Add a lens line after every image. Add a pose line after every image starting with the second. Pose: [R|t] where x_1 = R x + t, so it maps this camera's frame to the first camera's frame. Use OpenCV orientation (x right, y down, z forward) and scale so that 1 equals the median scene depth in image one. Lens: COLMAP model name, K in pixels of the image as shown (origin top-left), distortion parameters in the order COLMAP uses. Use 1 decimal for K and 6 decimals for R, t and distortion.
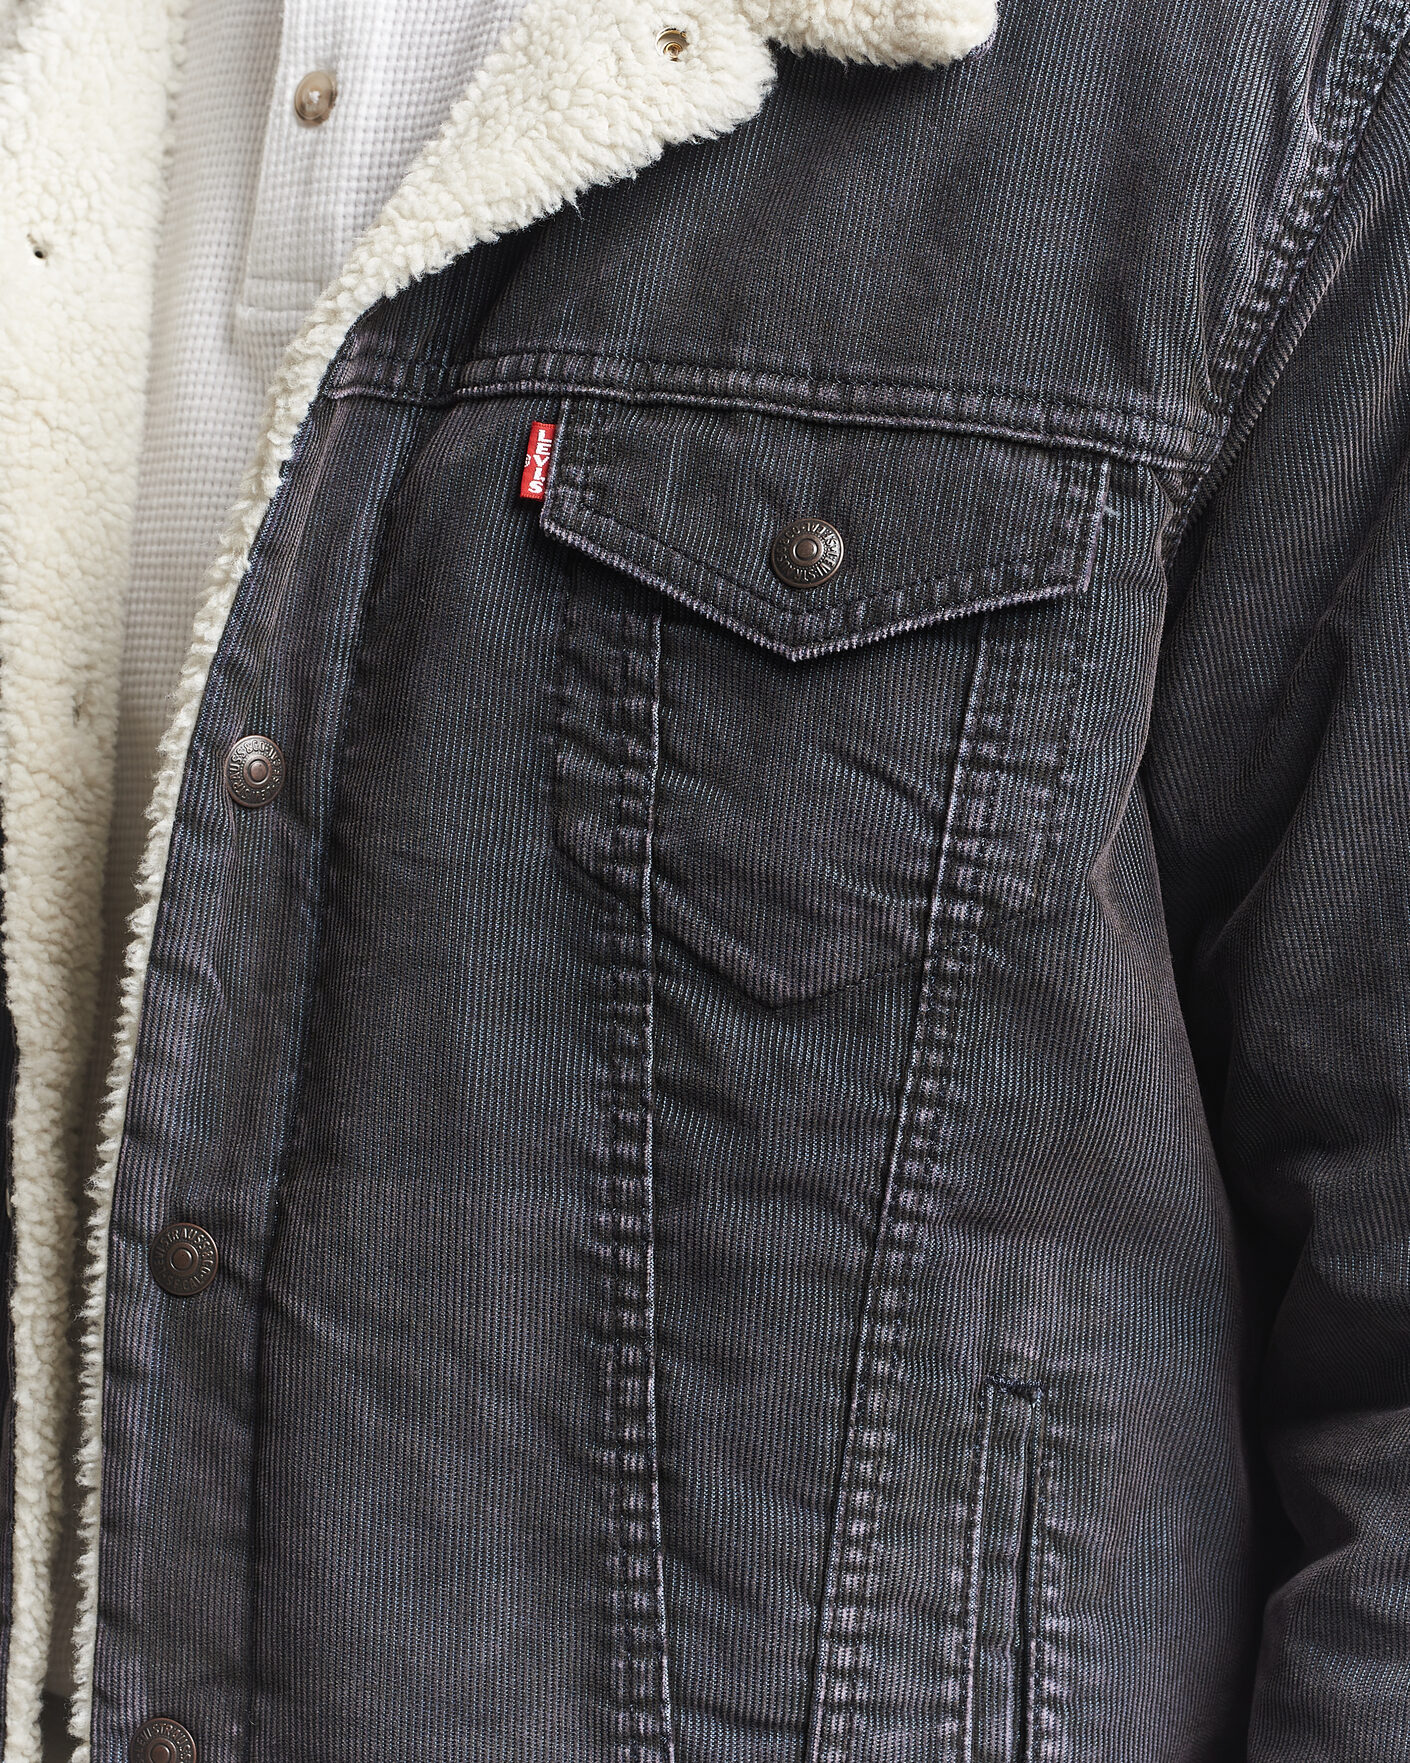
lens RADIAL K [[4917.6, 0, 705.0], [0, 4917.6, 881.5], [0, 0, 1]] dist [-0.063279, 0.130058]
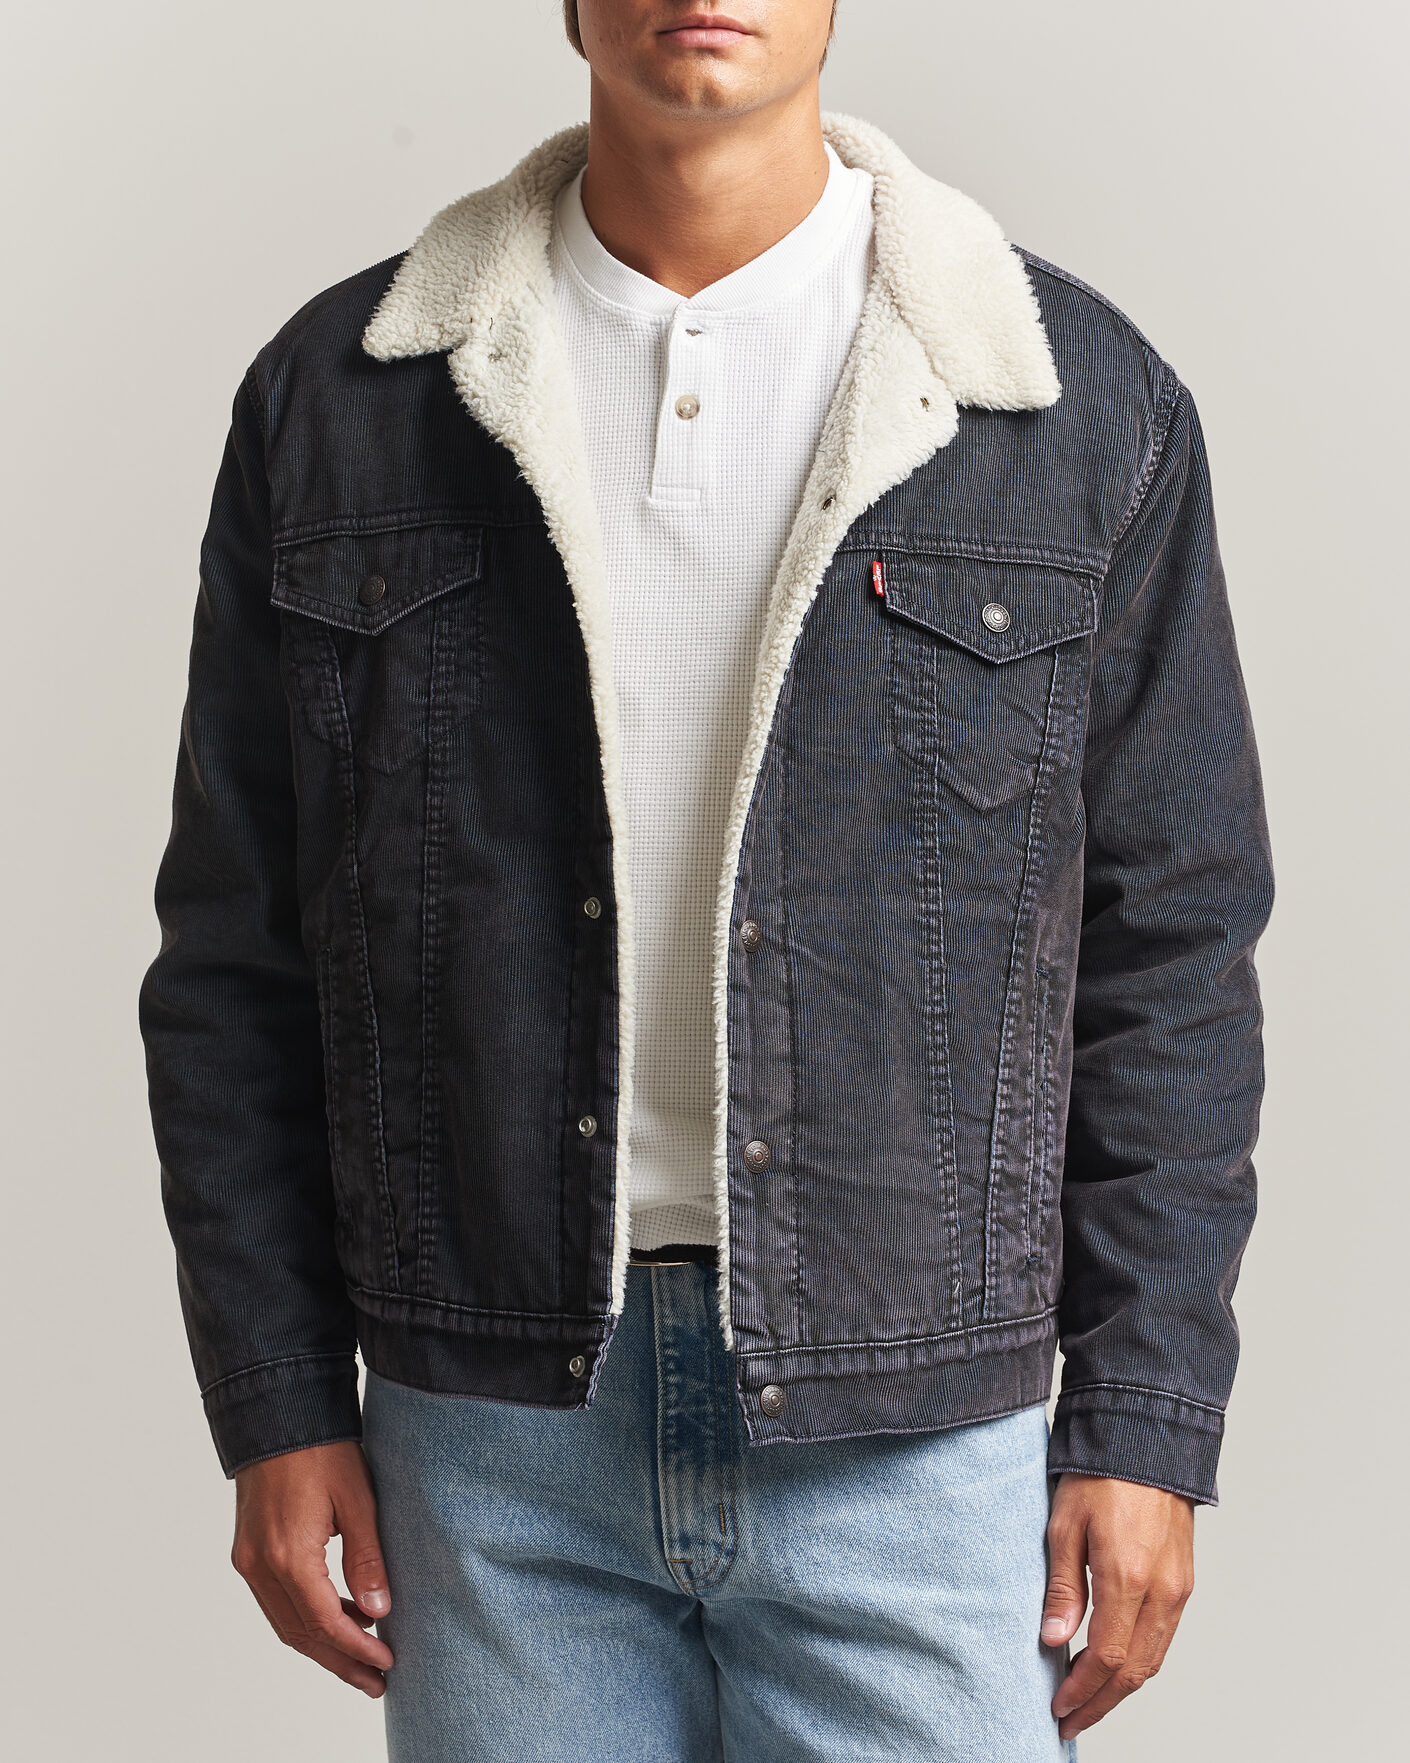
lens RADIAL K [[4917.6, 0, 705.0], [0, 4917.6, 881.5], [0, 0, 1]] dist [-0.063279, 0.130058]
pose [[0.835321, -0.043863, 0.548010, -1.378126], [0.038311, 0.999033, 0.021567, 0.002959], [-0.548426, 0.002979, 0.836194, -0.884503]]
